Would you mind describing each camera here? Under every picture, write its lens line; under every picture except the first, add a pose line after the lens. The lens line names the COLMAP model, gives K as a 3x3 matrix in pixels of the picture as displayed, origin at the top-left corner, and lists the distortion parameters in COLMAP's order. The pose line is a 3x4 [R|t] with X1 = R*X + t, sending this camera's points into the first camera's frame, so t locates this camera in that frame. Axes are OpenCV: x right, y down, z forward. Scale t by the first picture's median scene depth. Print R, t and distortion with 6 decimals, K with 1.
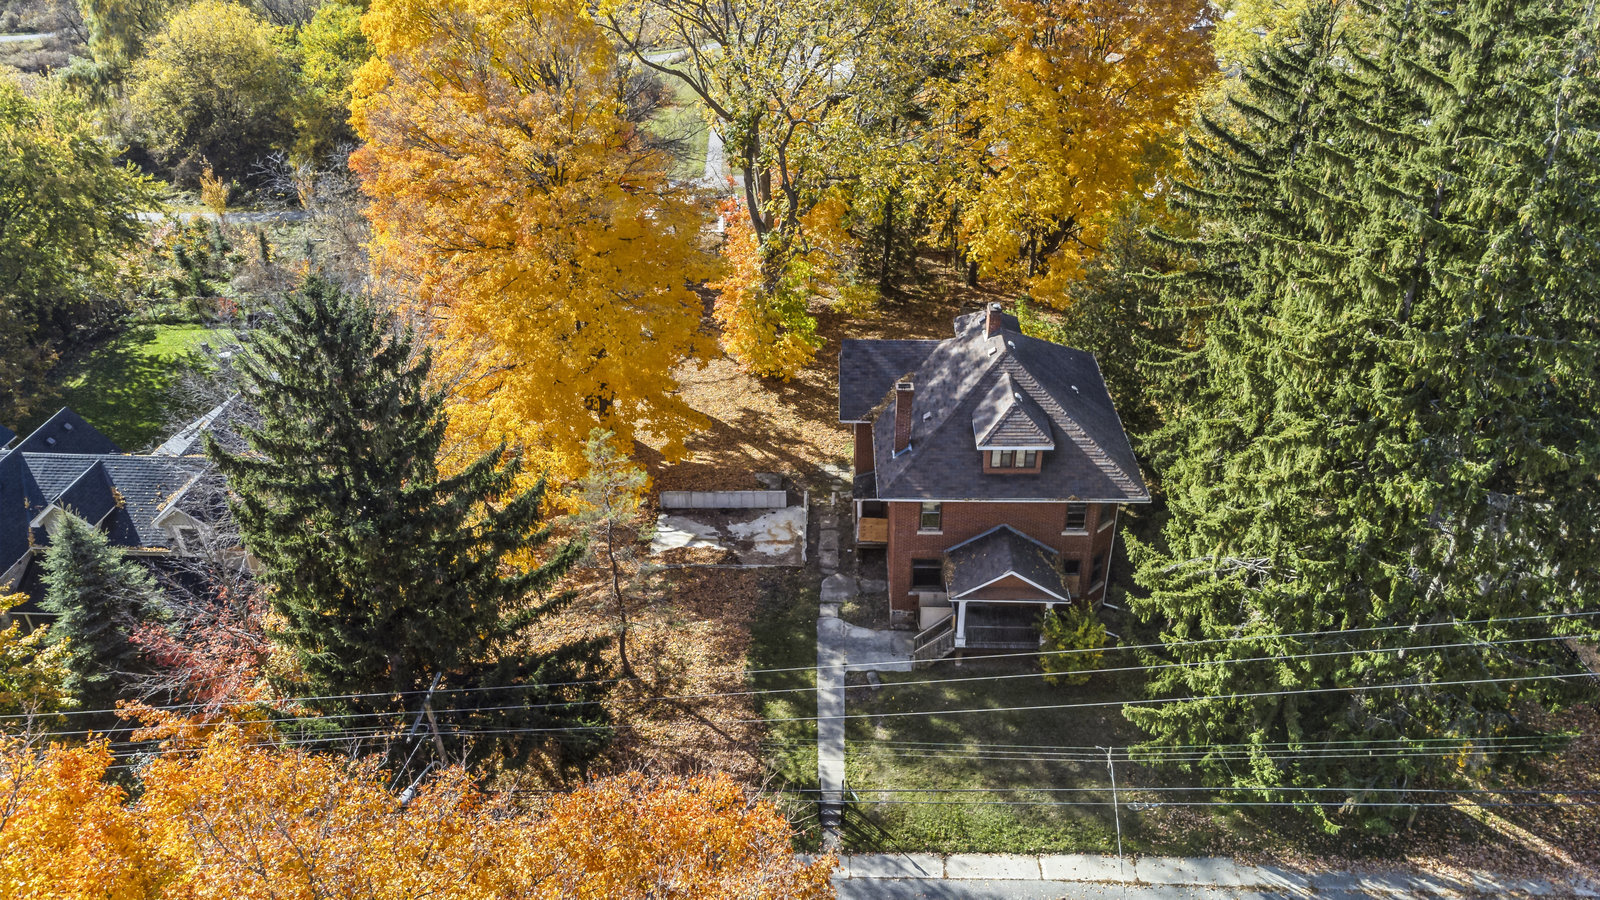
lens RADIAL K [[1197.6, 0, 807.8], [0, 1197.6, 445.7], [0, 0, 1]] dist [0.032961, -0.000843]
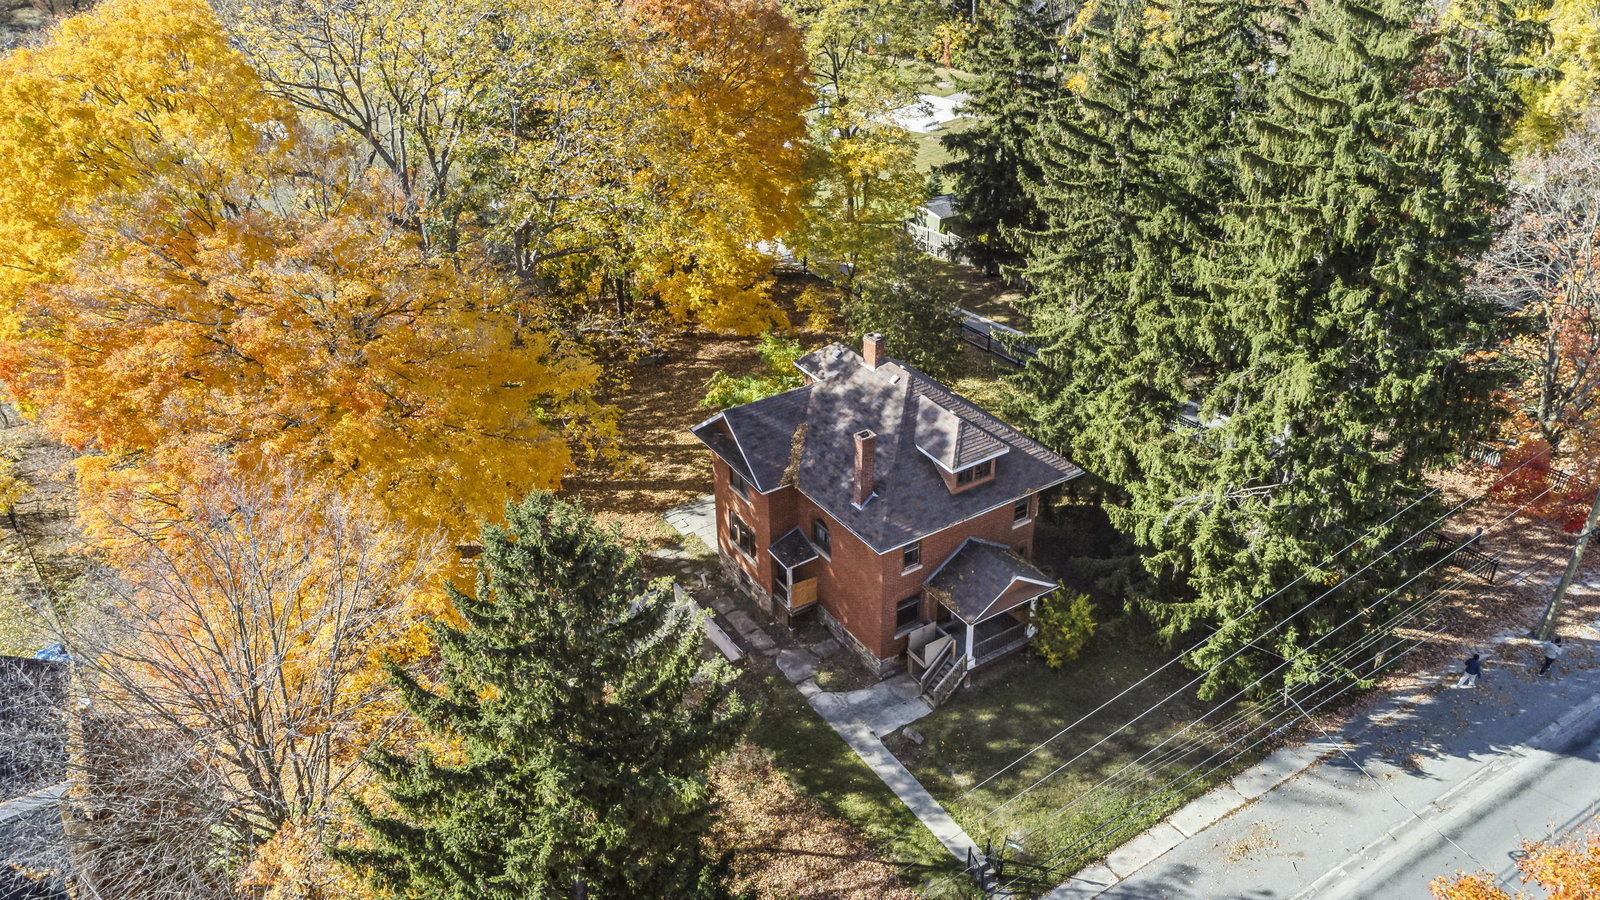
lens RADIAL K [[1181.0, 0, 800.0], [0, 1181.0, 450.0], [0, 0, 1]] dist [-0.004283, 0.083612]
pose [[0.830166, -0.294088, 0.473642, -0.426371], [0.300694, 0.951584, 0.063810, -0.117354], [-0.469475, 0.089448, 0.878403, 0.194395]]
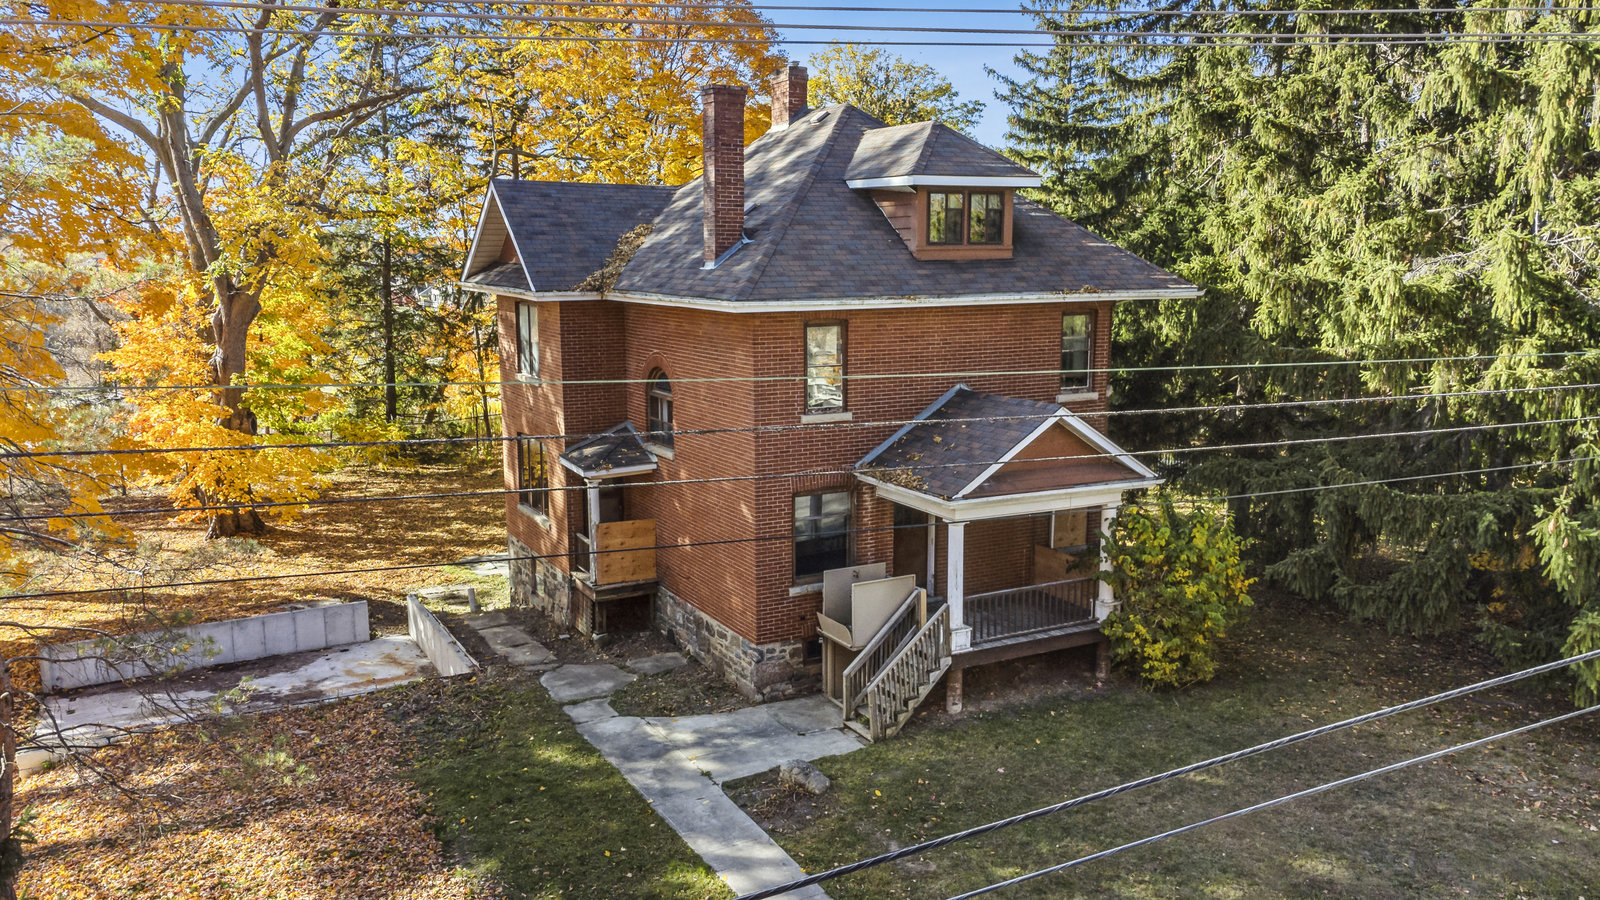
lens RADIAL K [[1221.9, 0, 800.0], [0, 1221.9, 450.0], [0, 0, 1]] dist [0.037588, 0.004118]
pose [[0.868724, -0.078155, 0.489092, -0.134453], [0.254776, 0.917325, -0.305947, 0.230712], [-0.424745, 0.390392, 0.816814, 0.677303]]
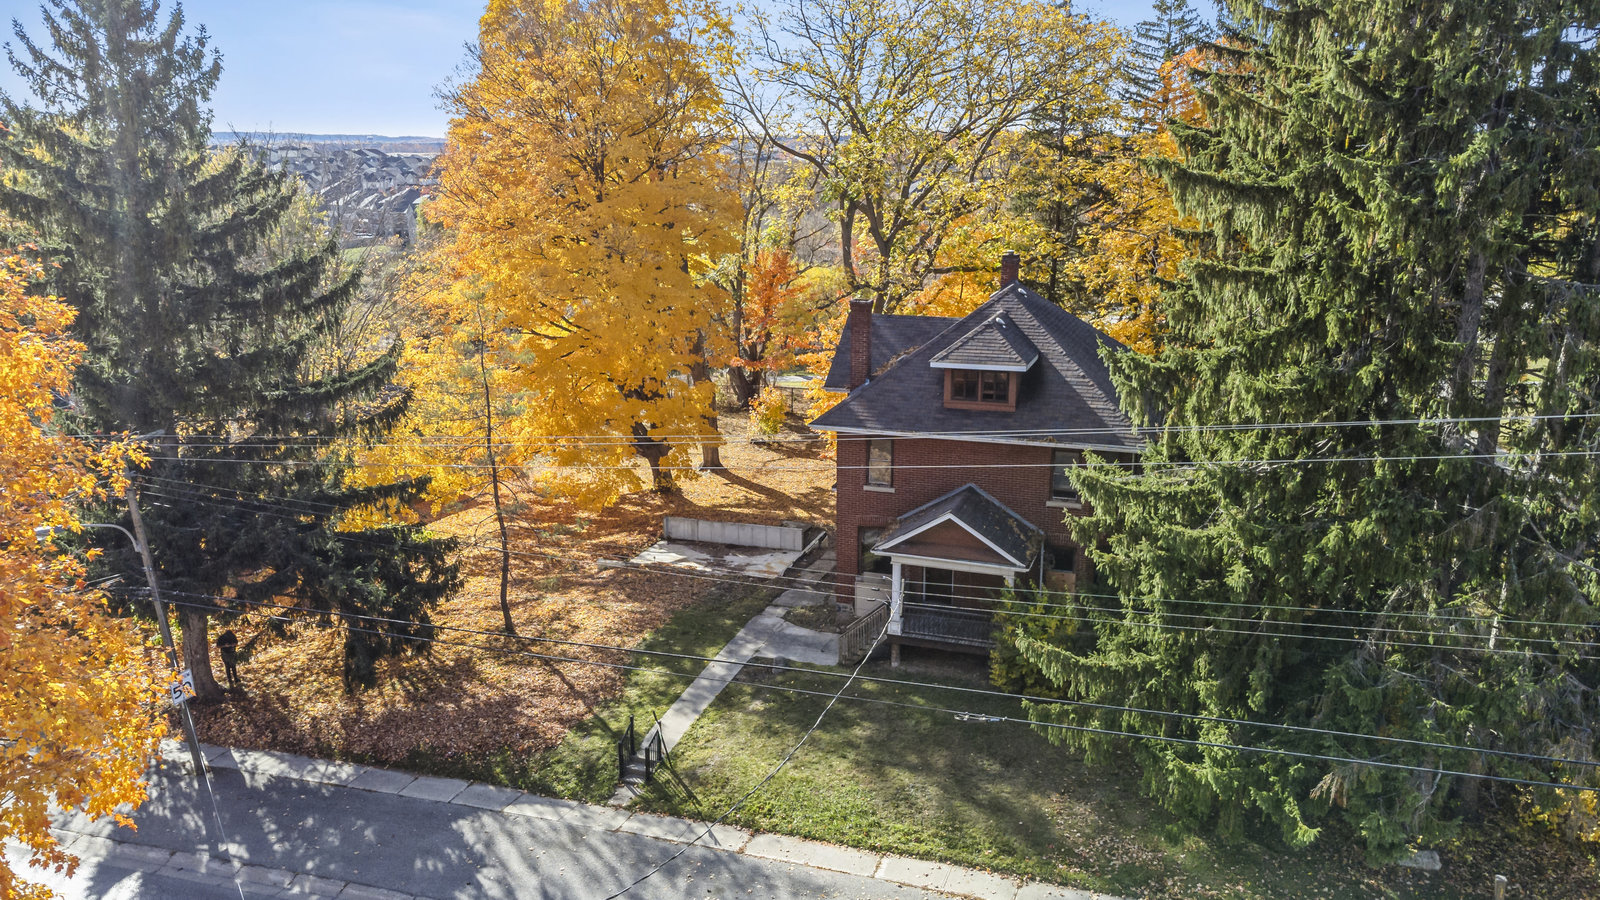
lens RADIAL K [[1221.9, 0, 800.0], [0, 1221.9, 450.0], [0, 0, 1]] dist [0.037588, 0.004118]
pose [[0.952418, 0.075761, -0.295228, 0.304693], [-0.160358, 0.948273, -0.273978, 0.292834], [0.259200, 0.308284, 0.915302, 0.253823]]
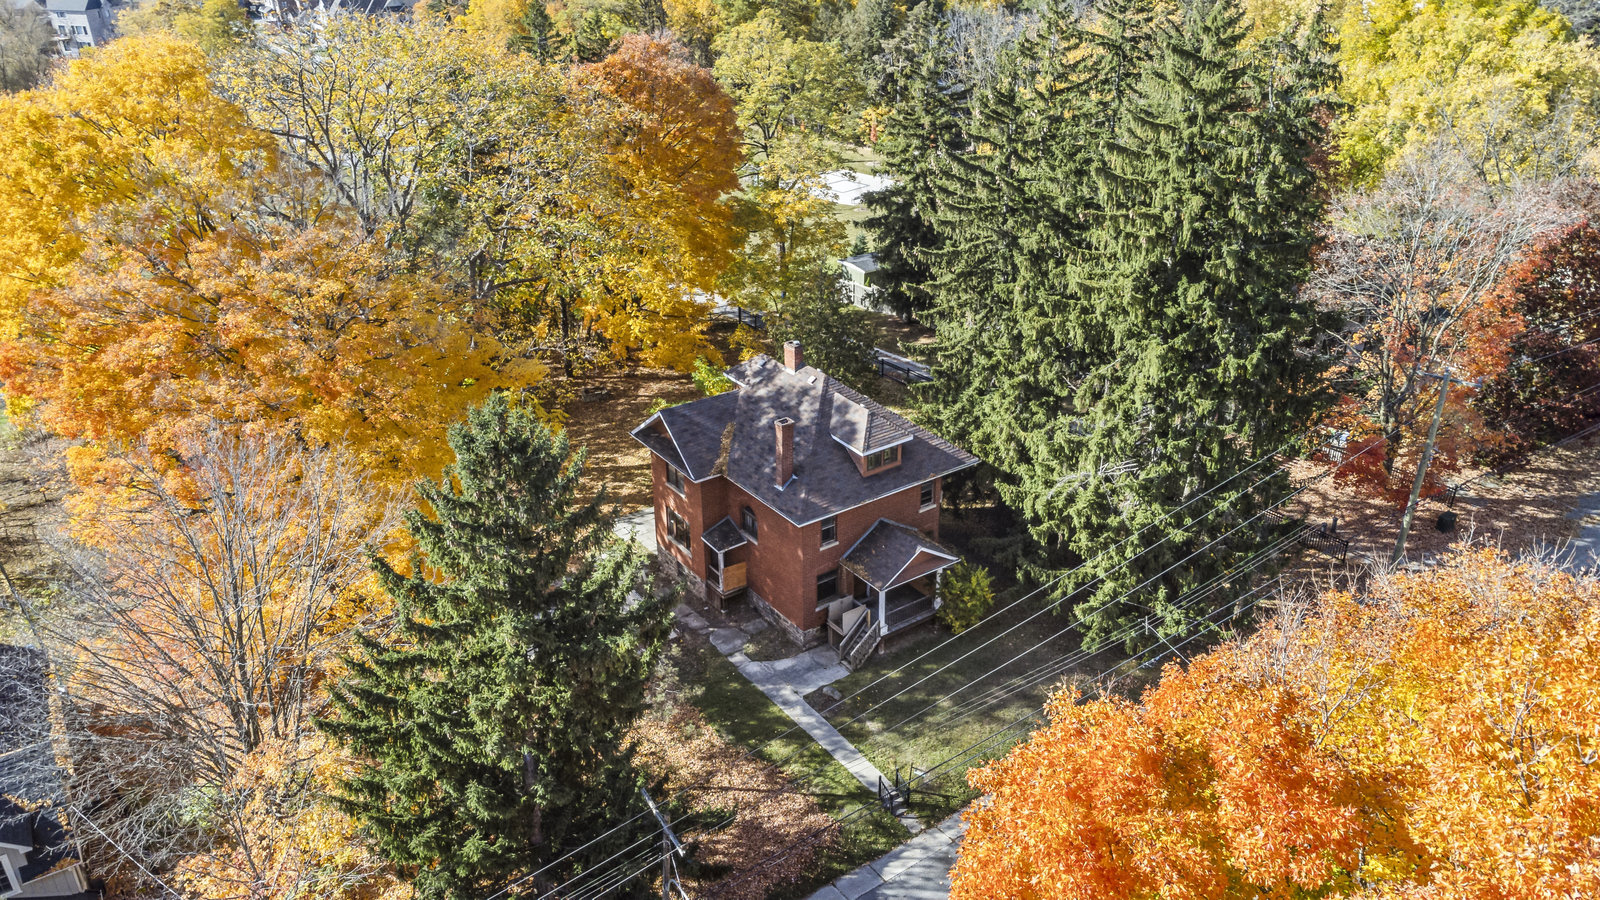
lens RADIAL K [[1171.9, 0, 801.6], [0, 1171.9, 454.7], [0, 0, 1]] dist [0.004976, 0.057343]
pose [[0.803105, -0.268090, 0.532119, -0.494363], [0.312677, 0.949836, 0.006632, -0.023811], [-0.507204, 0.161055, 0.846644, 0.093509]]
